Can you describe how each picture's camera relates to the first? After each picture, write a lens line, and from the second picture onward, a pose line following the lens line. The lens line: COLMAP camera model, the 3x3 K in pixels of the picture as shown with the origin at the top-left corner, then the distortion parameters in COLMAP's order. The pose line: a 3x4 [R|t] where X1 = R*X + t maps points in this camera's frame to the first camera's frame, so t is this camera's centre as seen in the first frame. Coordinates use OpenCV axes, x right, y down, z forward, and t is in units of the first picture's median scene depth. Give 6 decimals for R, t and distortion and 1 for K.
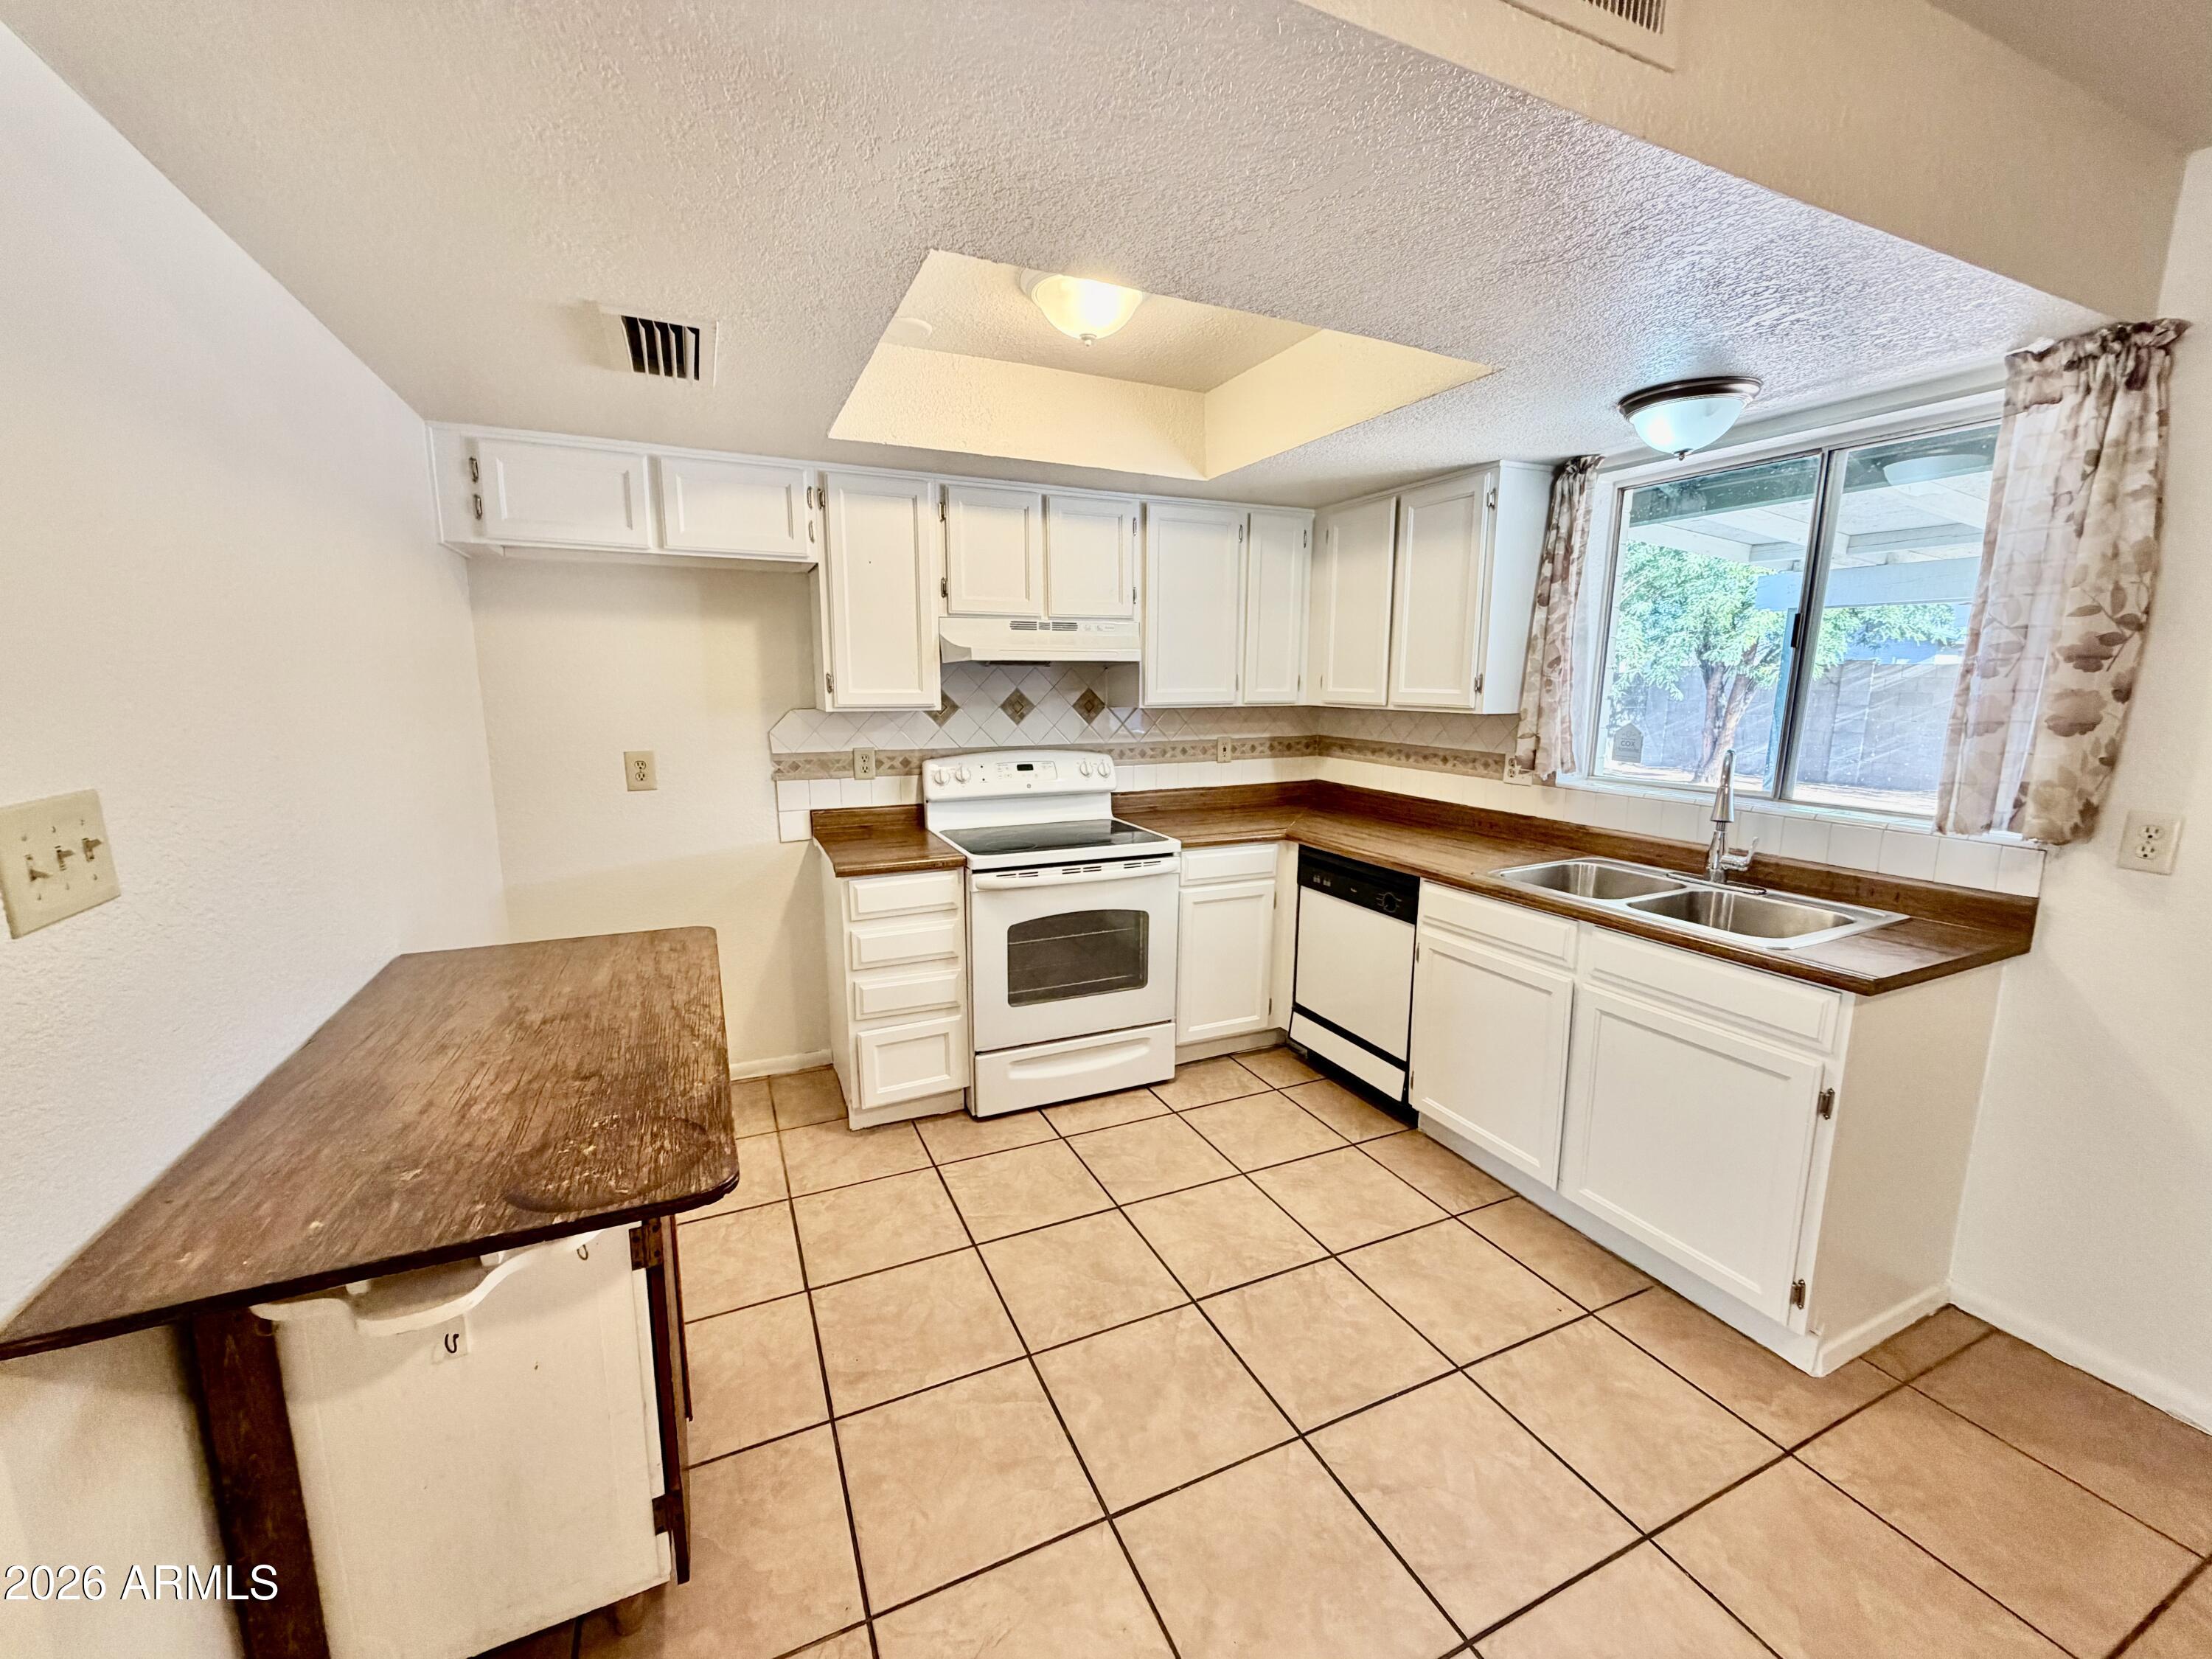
lens RADIAL K [[879.7, 0, 1101.2], [0, 879.7, 831.6], [0, 0, 1]] dist [-0.000007, -0.000231]
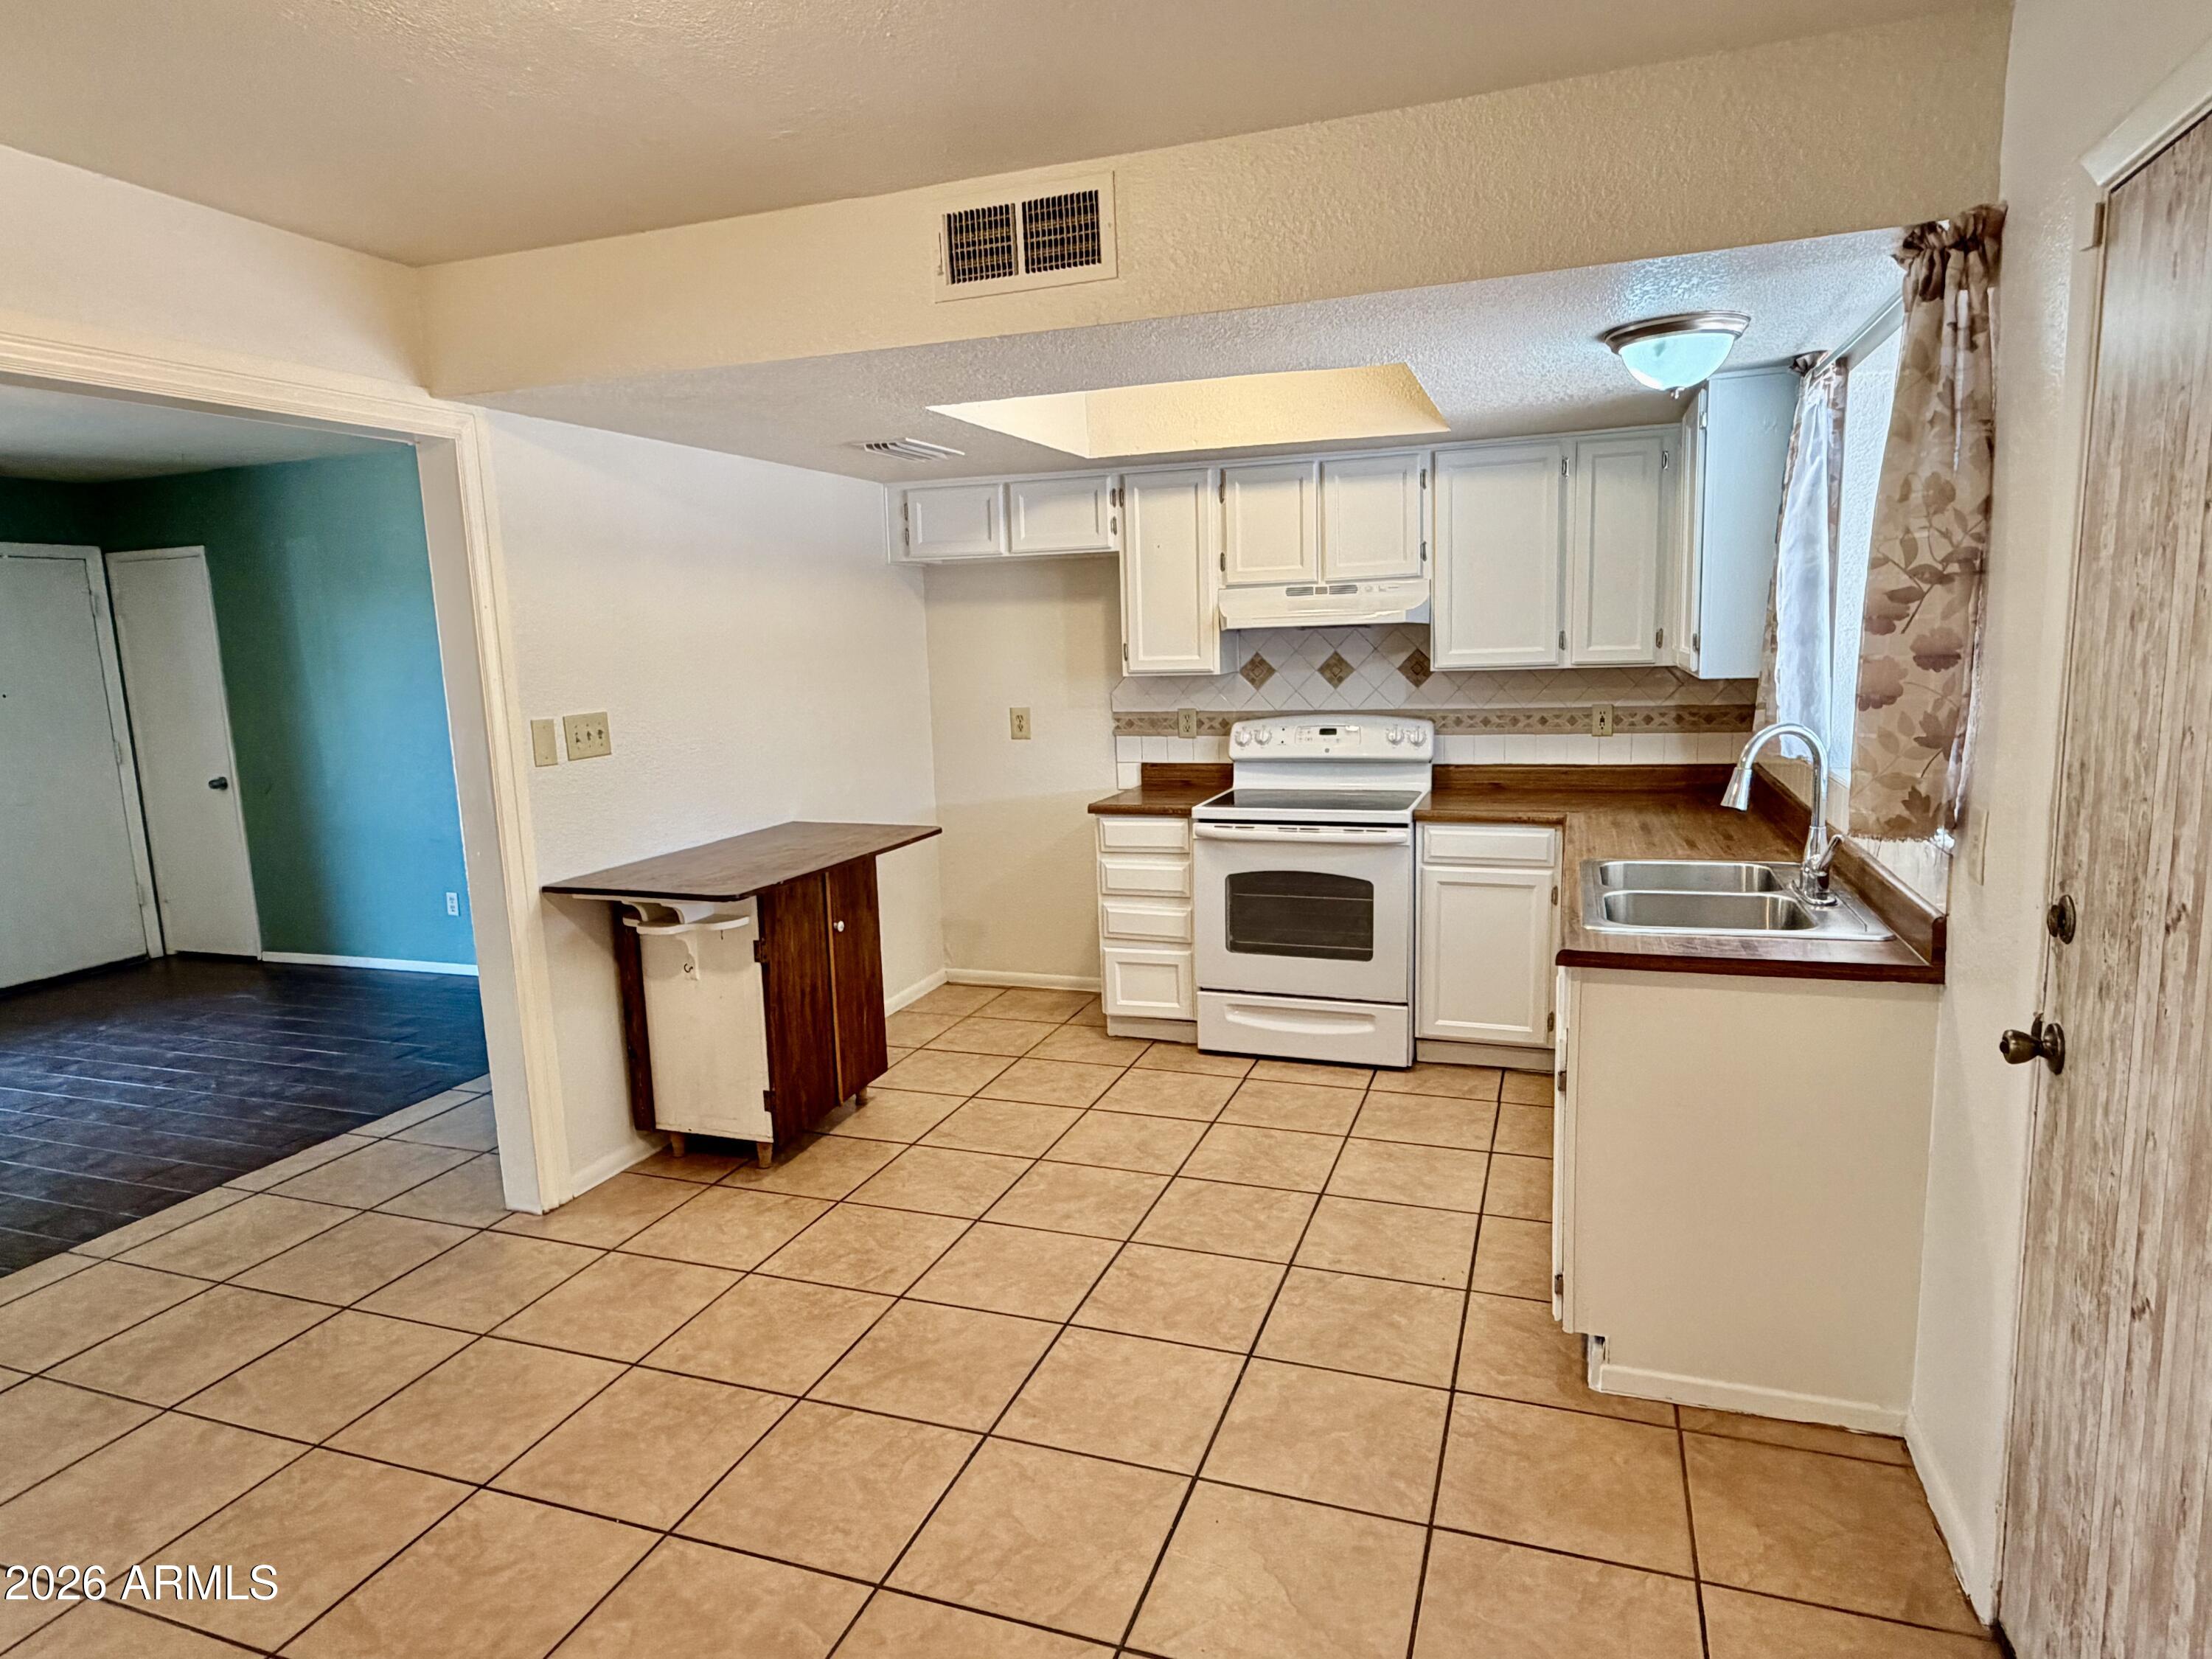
lens RADIAL K [[1292.0, 0, 1102.3], [0, 1292.0, 841.0], [0, 0, 1]] dist [-0.000643, -0.001421]
pose [[0.713018, 0.087884, -0.695616, 0.845253], [-0.087979, 0.995486, 0.035589, 0.021815], [0.695604, 0.035824, 0.717532, -0.233339]]
